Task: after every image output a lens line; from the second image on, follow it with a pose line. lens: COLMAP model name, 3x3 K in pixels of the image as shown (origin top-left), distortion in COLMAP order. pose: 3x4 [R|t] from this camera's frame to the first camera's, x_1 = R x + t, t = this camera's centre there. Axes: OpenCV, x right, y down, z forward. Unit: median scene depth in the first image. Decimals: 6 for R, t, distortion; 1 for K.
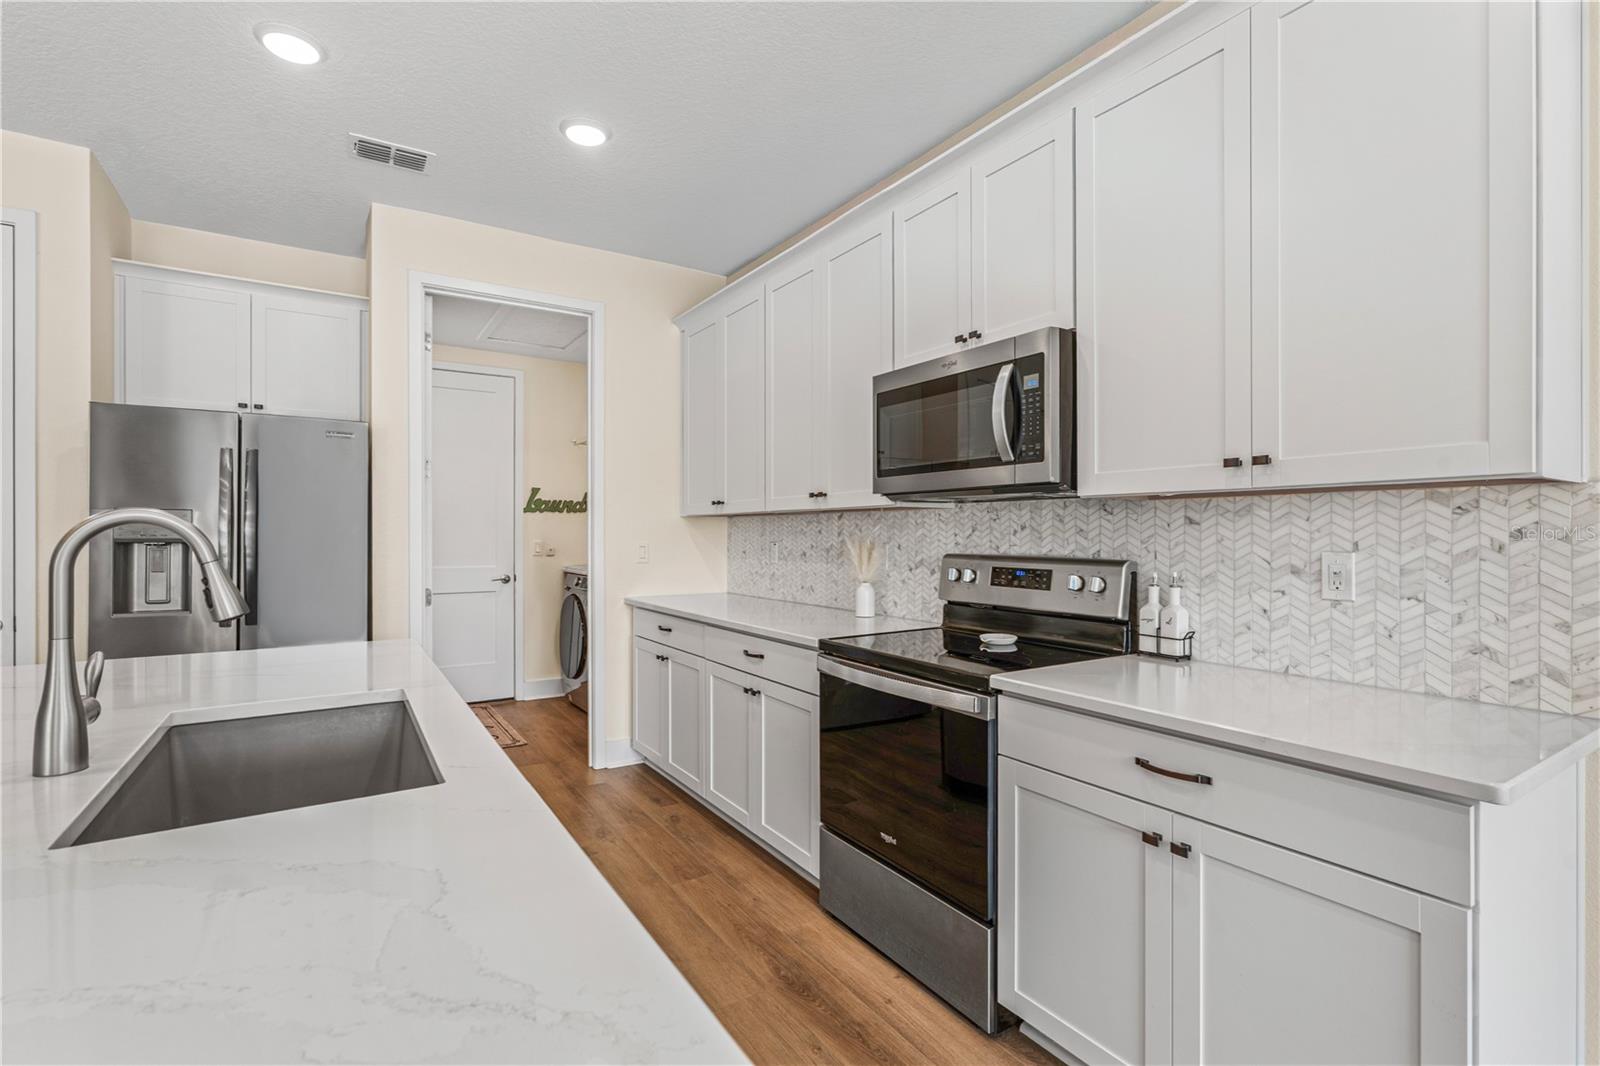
lens RADIAL K [[739.7, 0, 803.9], [0, 739.7, 536.6], [0, 0, 1]] dist [-0.000329, 0.000353]
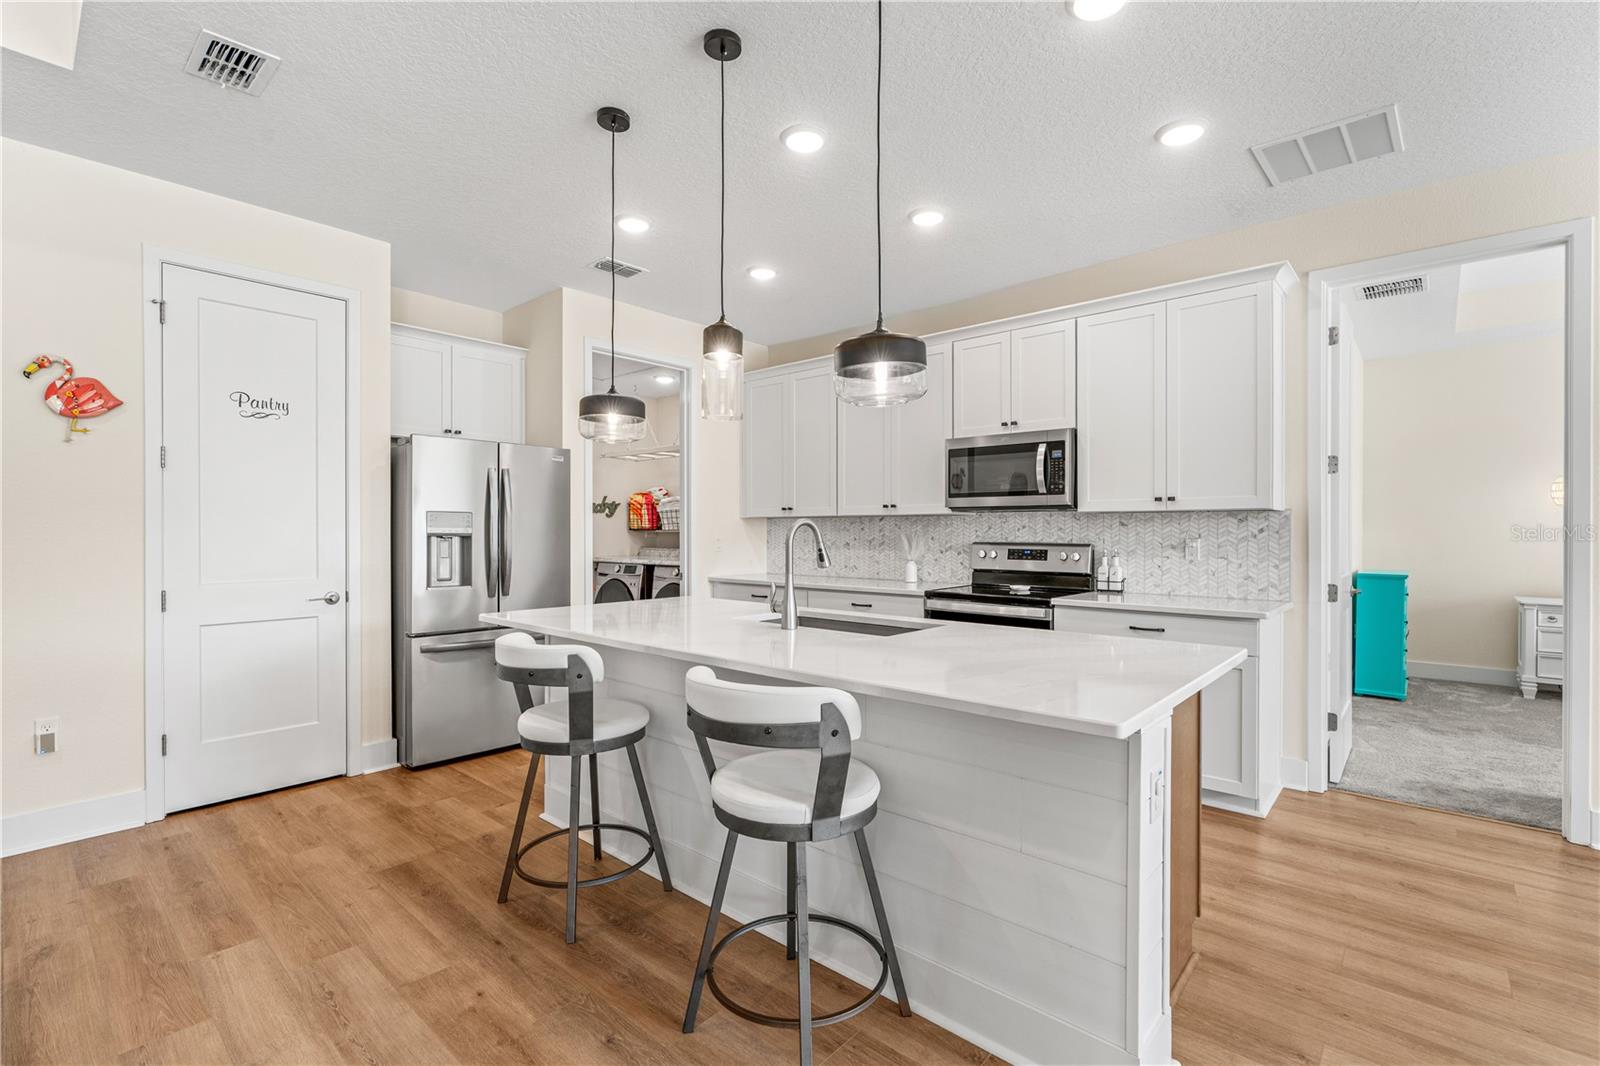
lens RADIAL K [[727.7, 0, 807.7], [0, 727.7, 535.0], [0, 0, 1]] dist [-0.000828, 0.000646]
pose [[0.963149, -0.000506, 0.268967, -0.805898], [0.000086, 0.999999, 0.001572, 0.005291], [-0.268967, -0.001491, 0.963148, -0.657820]]
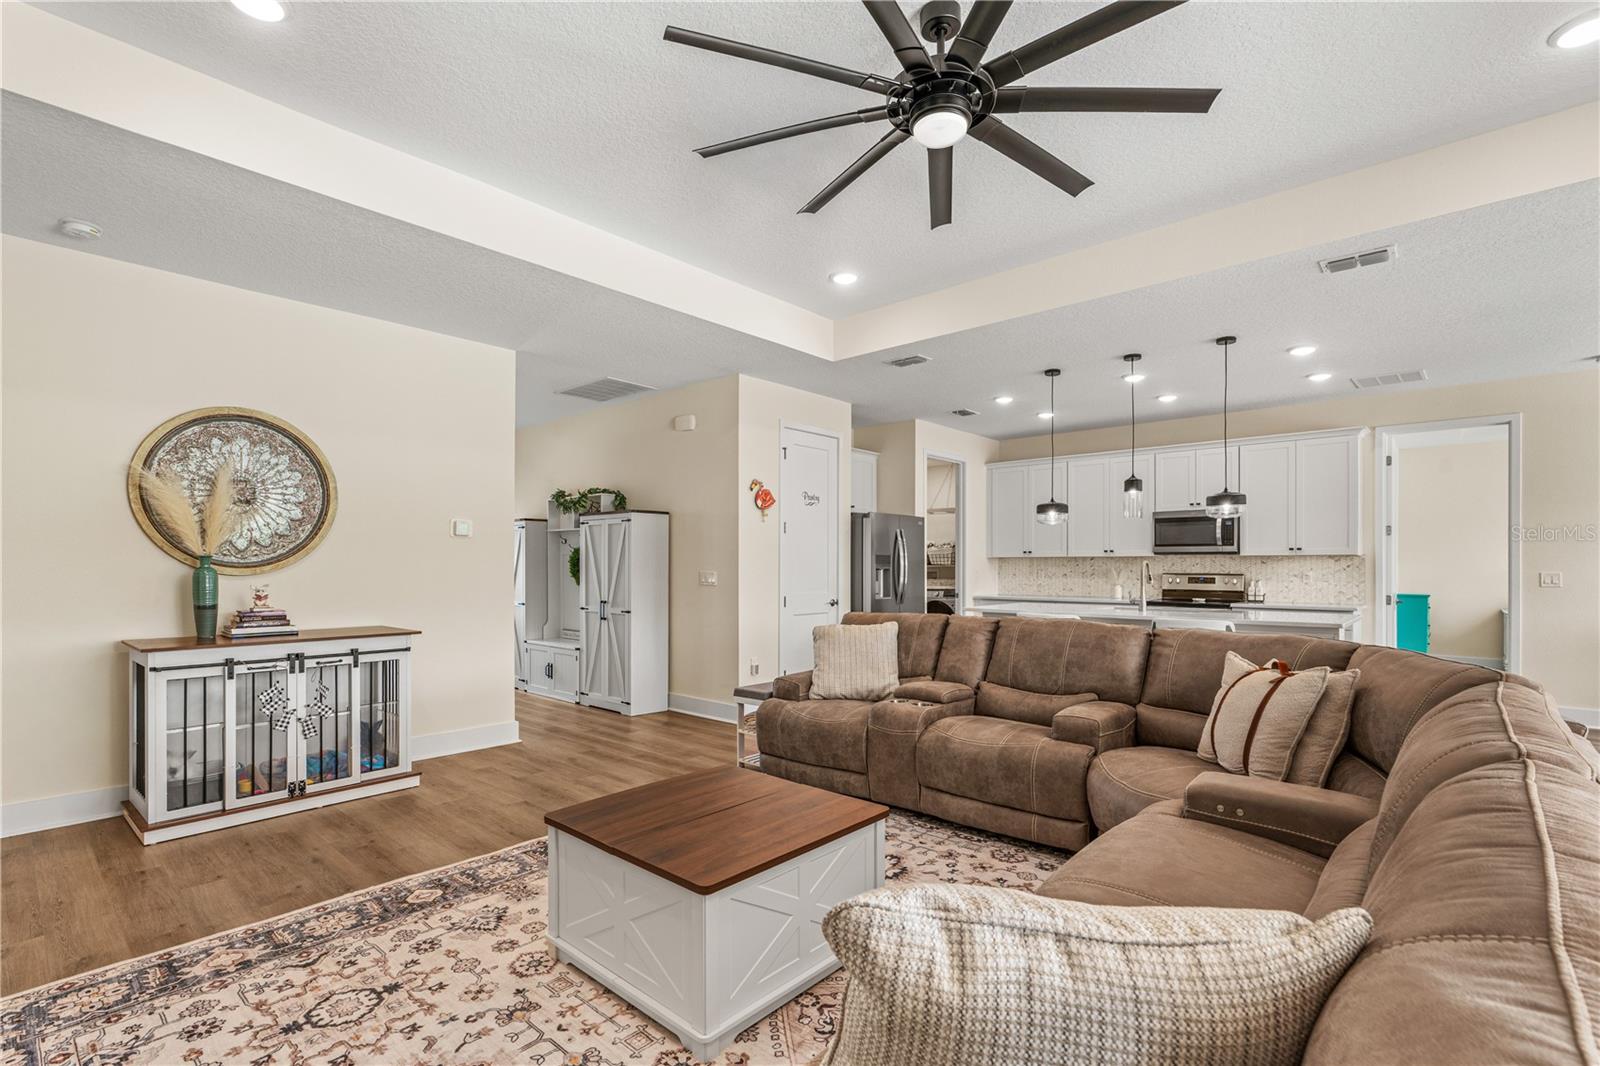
lens RADIAL K [[742.0, 0, 798.7], [0, 742.0, 568.7], [0, 0, 1]] dist [-0.000793, -0.000487]
pose [[0.967374, 0.002448, 0.253339, -2.390522], [-0.002133, 0.999997, -0.001518, 0.017424], [-0.253342, 0.000928, 0.967376, -1.766092]]
